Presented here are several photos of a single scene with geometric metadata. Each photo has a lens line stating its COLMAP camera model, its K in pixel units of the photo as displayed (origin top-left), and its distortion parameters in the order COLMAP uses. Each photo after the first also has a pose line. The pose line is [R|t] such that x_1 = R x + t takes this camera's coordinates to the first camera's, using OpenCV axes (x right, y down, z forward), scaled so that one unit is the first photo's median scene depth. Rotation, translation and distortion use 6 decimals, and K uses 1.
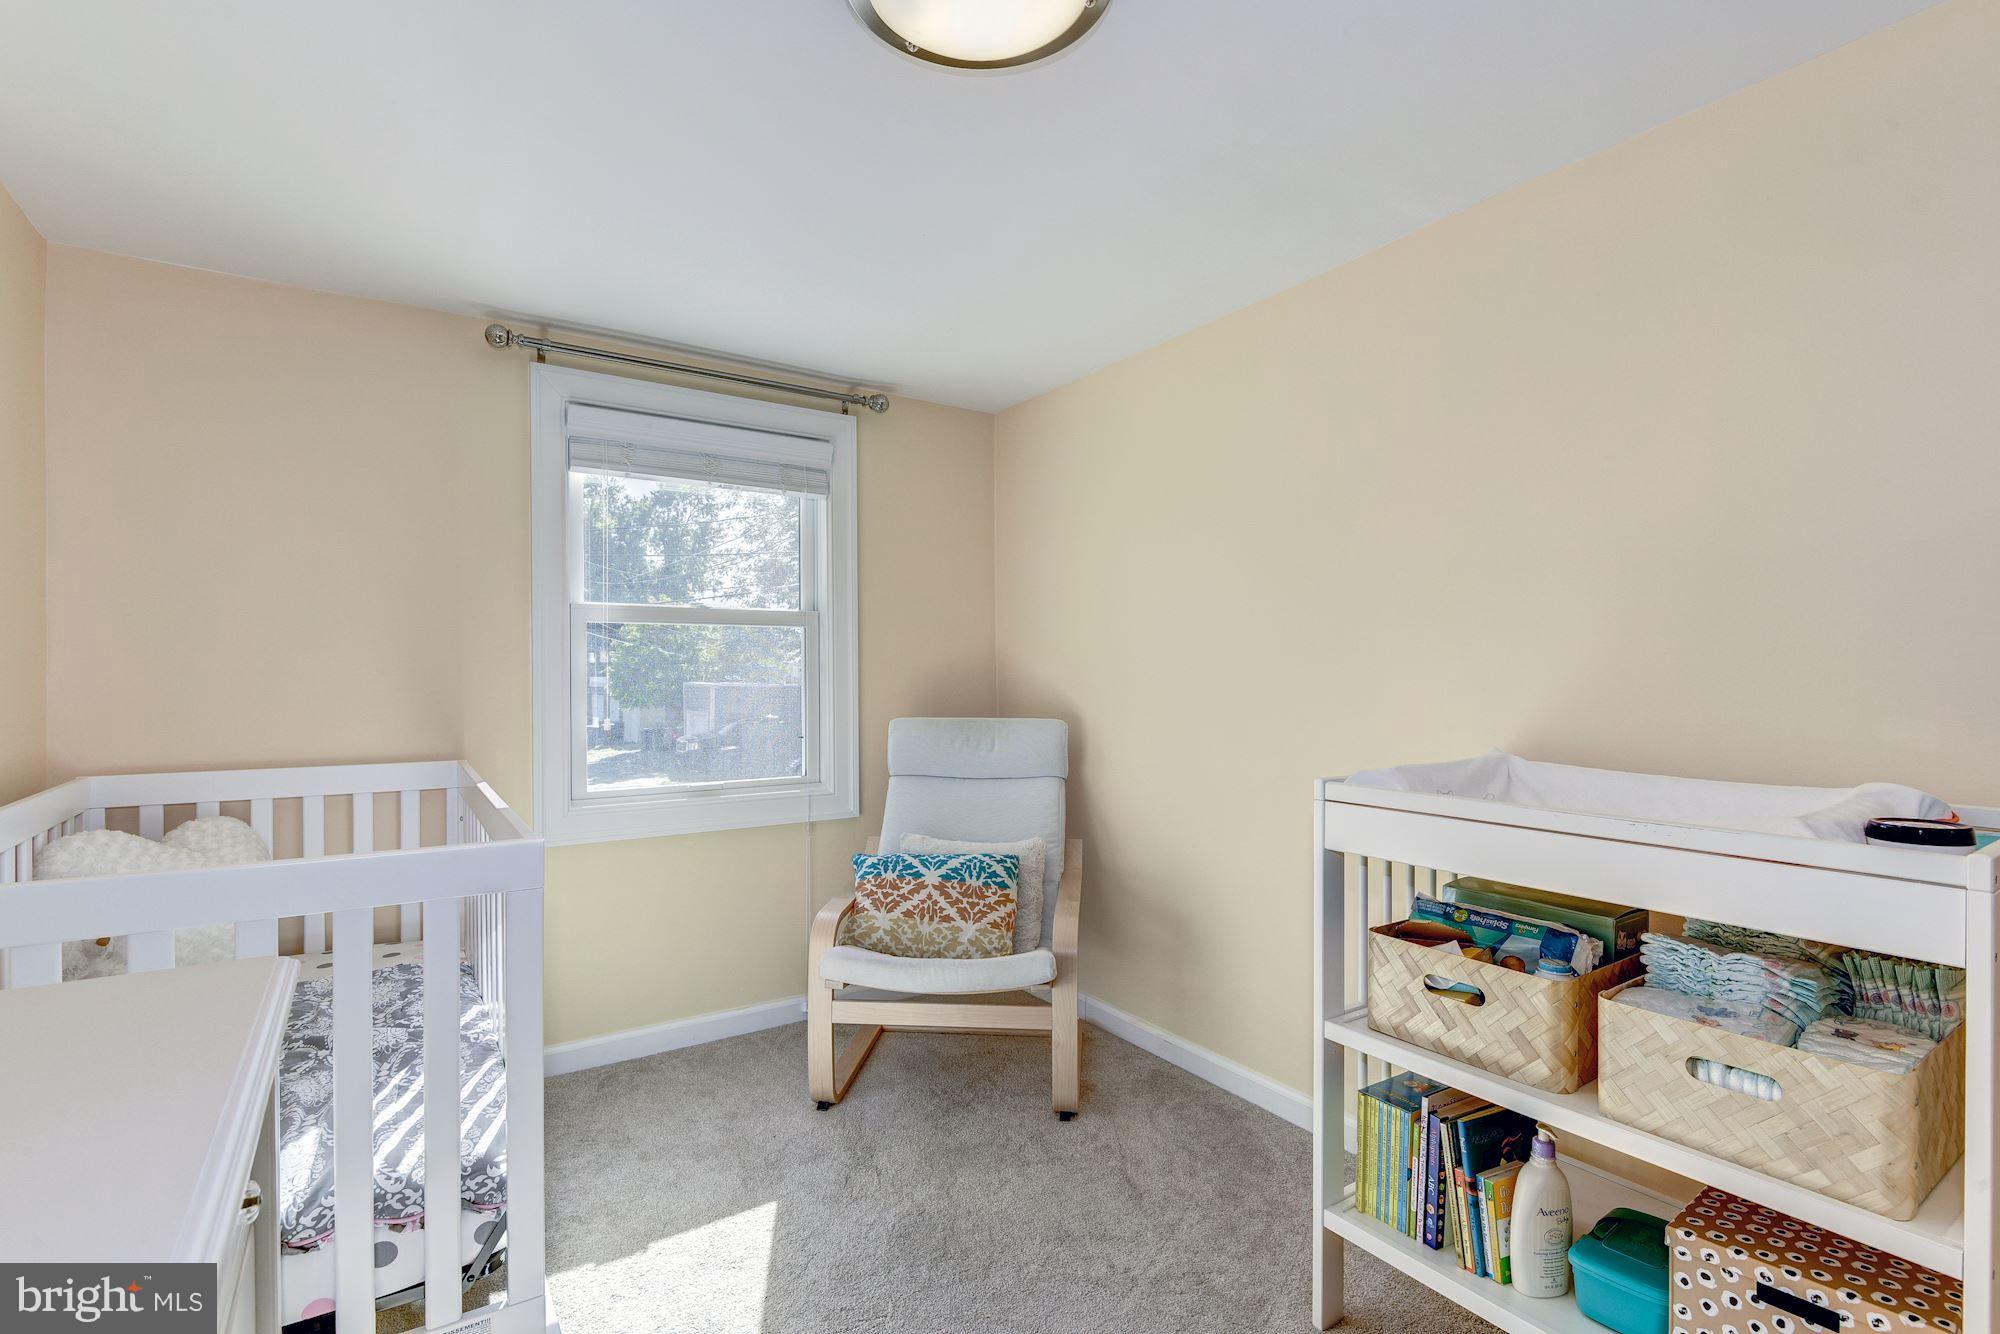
lens RADIAL K [[927.3, 0, 1000.0], [0, 927.3, 667.0], [0, 0, 1]] dist [0.004989, -0.009578]
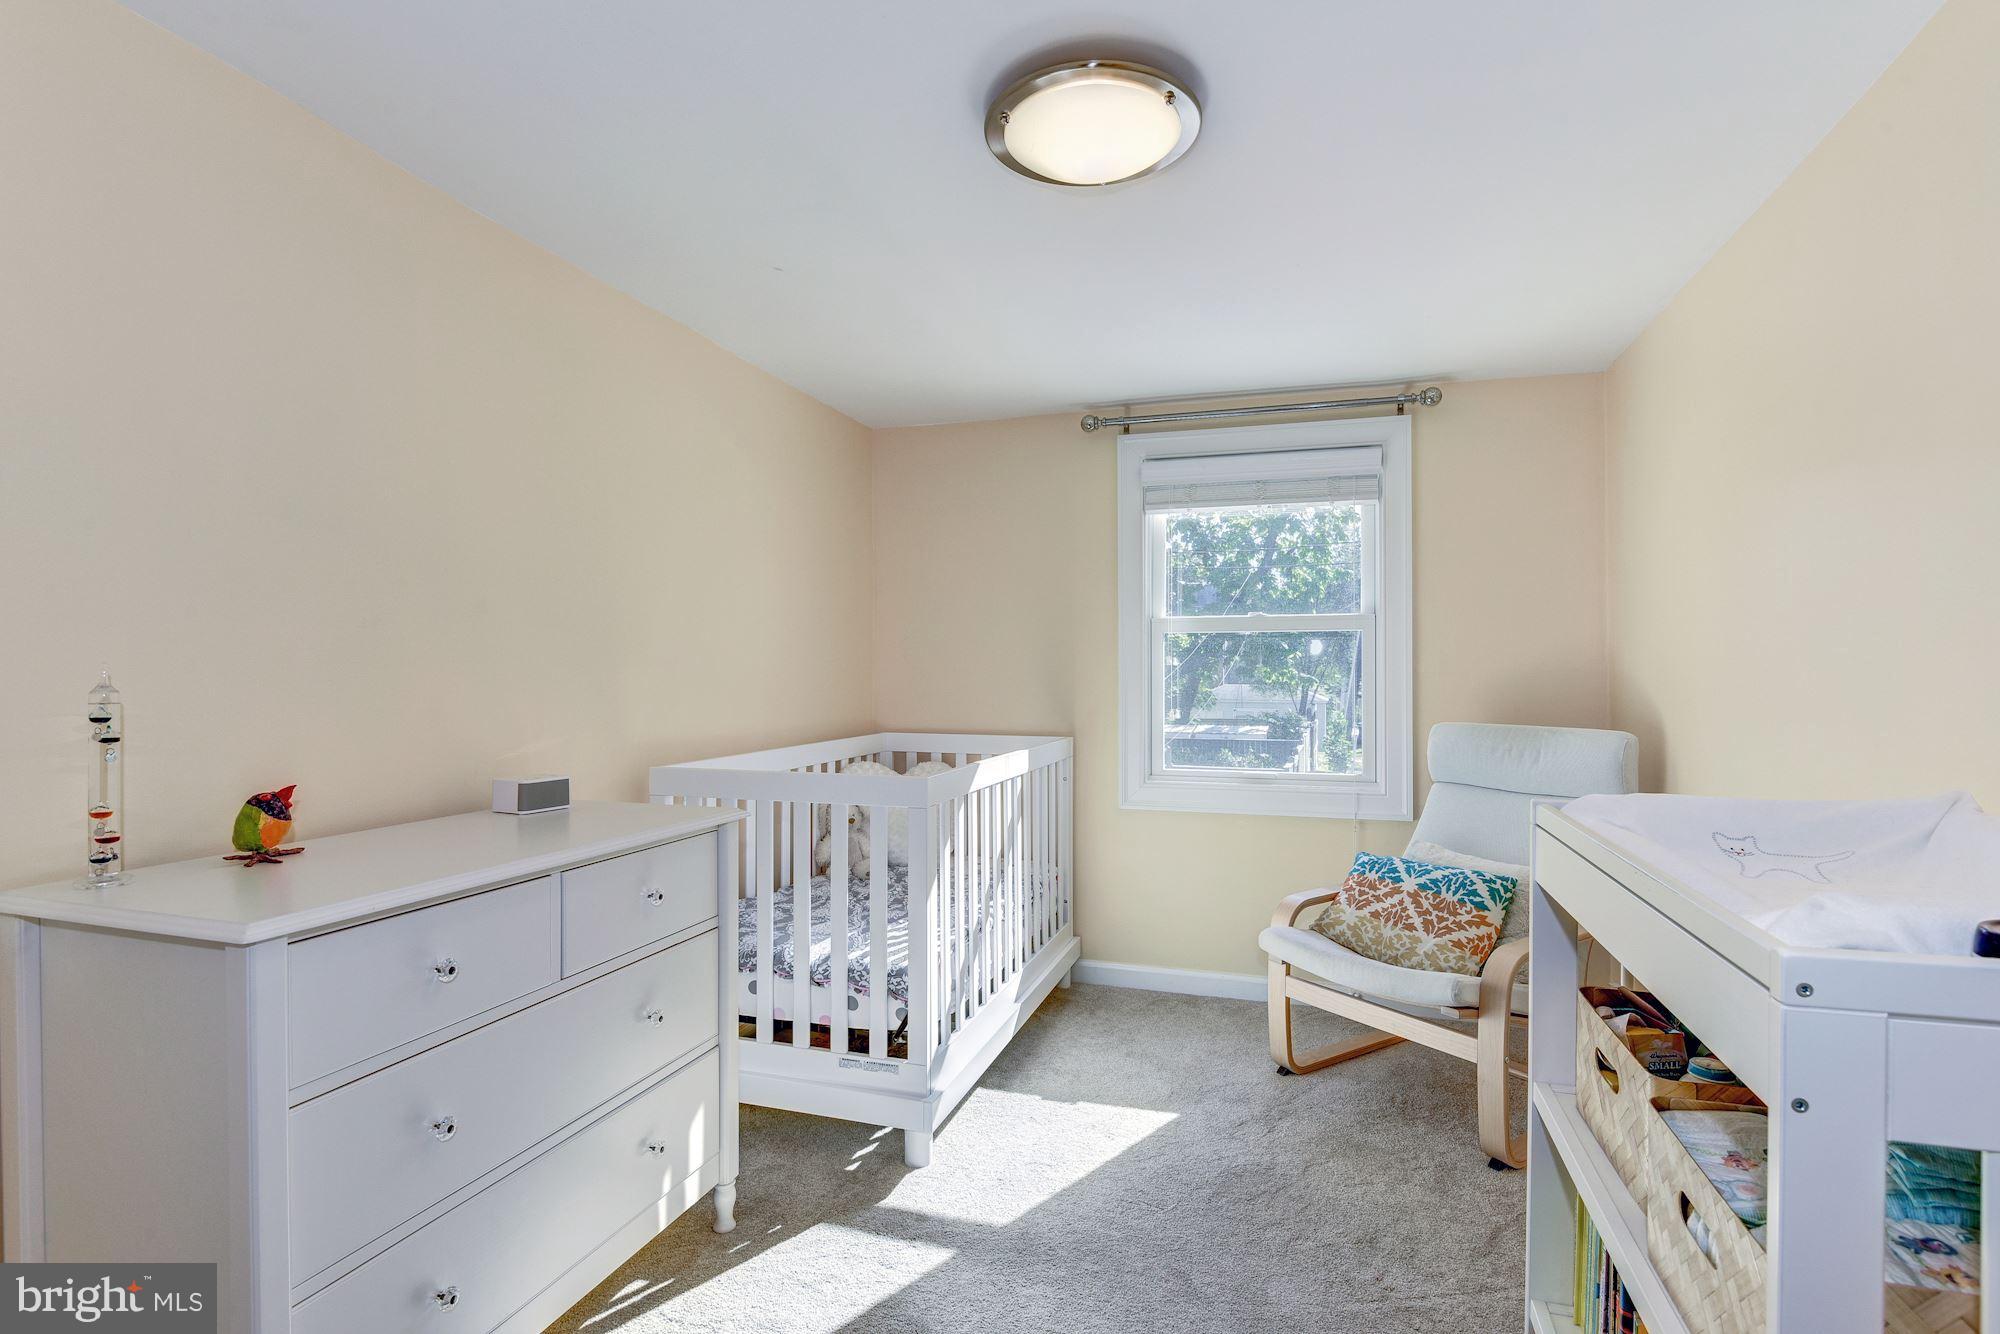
lens RADIAL K [[927.3, 0, 1000.0], [0, 927.3, 667.0], [0, 0, 1]] dist [0.004989, -0.009578]
pose [[0.634821, -0.002425, -0.772656, 0.416006], [0.001062, 0.999997, -0.002266, -0.000633], [0.772659, 0.000618, 0.634821, 0.045469]]
